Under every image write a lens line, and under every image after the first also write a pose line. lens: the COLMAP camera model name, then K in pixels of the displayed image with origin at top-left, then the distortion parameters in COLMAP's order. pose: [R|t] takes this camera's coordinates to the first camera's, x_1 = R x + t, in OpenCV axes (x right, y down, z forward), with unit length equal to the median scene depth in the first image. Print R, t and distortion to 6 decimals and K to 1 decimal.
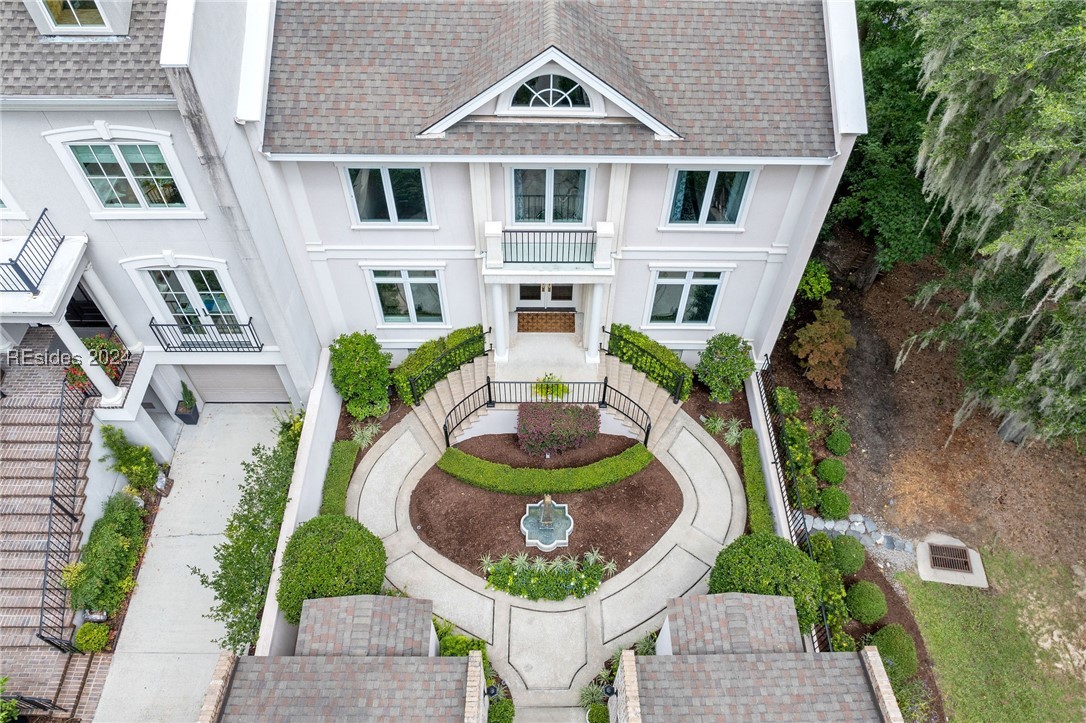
lens RADIAL K [[772.2, 0, 546.7], [0, 772.2, 361.5], [0, 0, 1]] dist [-0.034048, -0.001999]
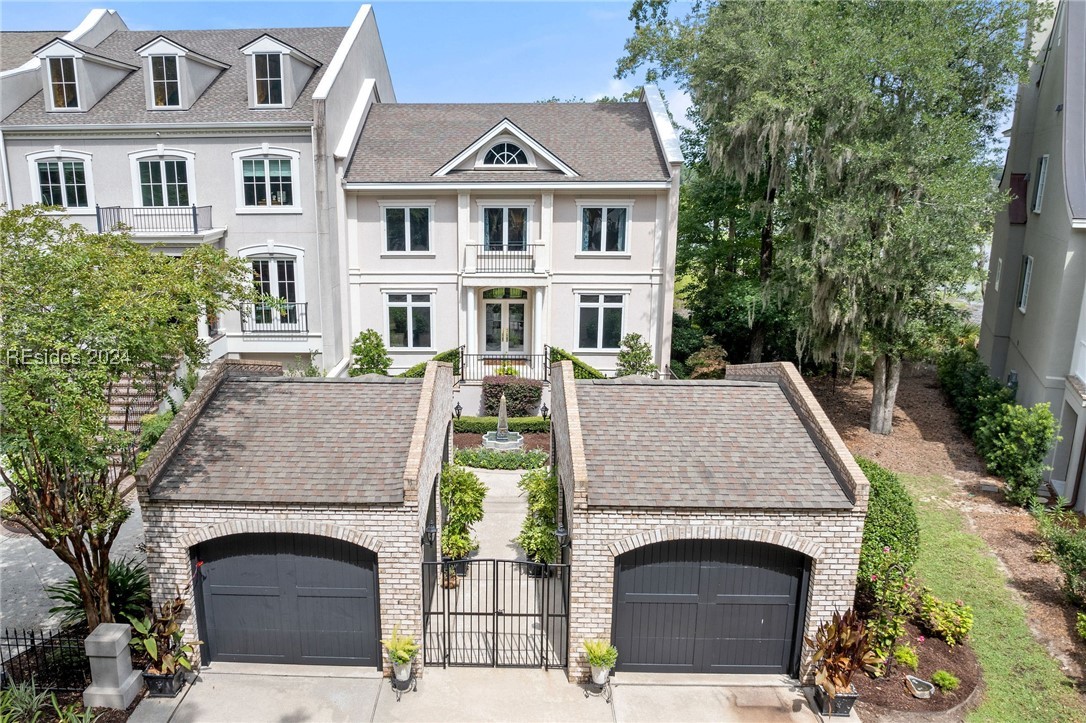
lens RADIAL K [[772.2, 0, 472.4], [0, 772.2, 357.3], [0, 0, 1]] dist [-0.034048, -0.001999]
pose [[0.998210, -0.003314, -0.059721, 0.027618], [-0.035674, 0.768455, -0.638909, 0.952882], [0.048010, 0.639896, 0.766960, -0.072278]]
